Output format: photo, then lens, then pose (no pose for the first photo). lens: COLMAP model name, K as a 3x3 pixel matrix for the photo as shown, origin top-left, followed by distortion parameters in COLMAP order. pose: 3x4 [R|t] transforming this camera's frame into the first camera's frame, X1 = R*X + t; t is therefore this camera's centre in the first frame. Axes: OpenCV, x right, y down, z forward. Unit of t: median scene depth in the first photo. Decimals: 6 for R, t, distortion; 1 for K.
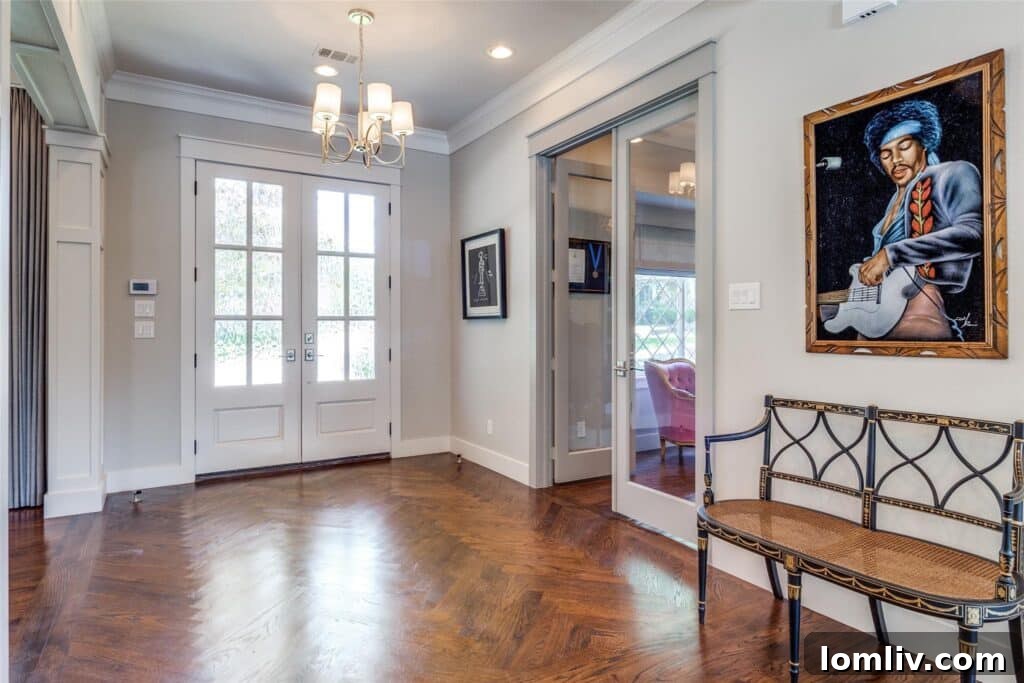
lens RADIAL K [[577.5, 0, 512.0], [0, 577.5, 334.4], [0, 0, 1]] dist [0.005070, -0.000094]
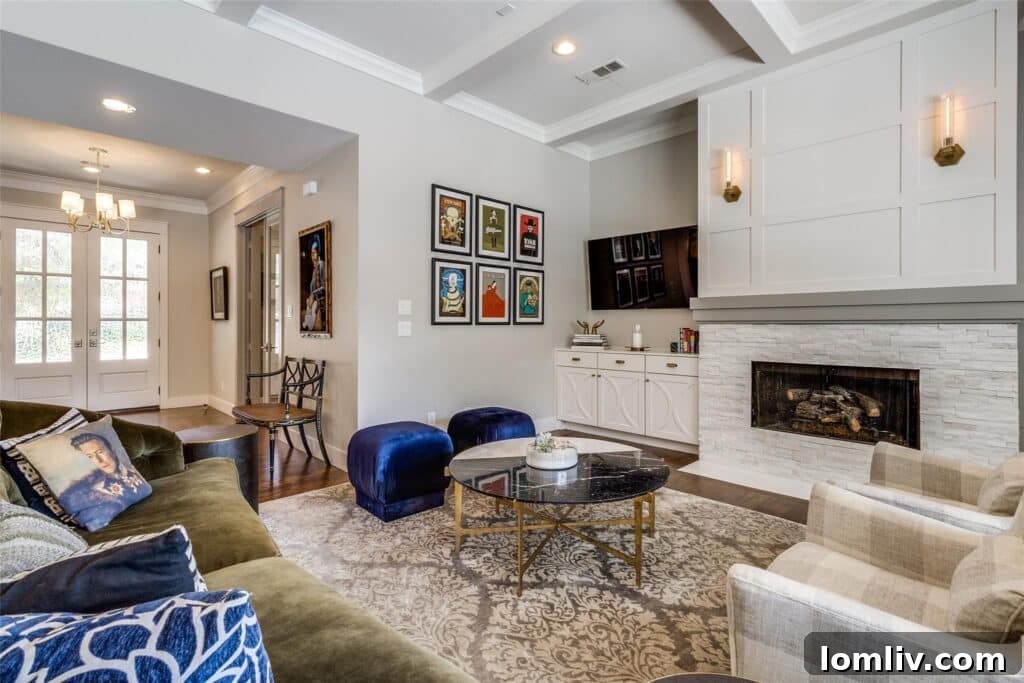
lens RADIAL K [[478.8, 0, 511.6], [0, 478.8, 336.7], [0, 0, 1]] dist [-0.002006, -0.000662]
pose [[0.971924, -0.002801, 0.235279, 0.447459], [0.000897, 0.999966, 0.008201, 0.009058], [-0.235294, -0.007760, 0.971893, -0.523796]]
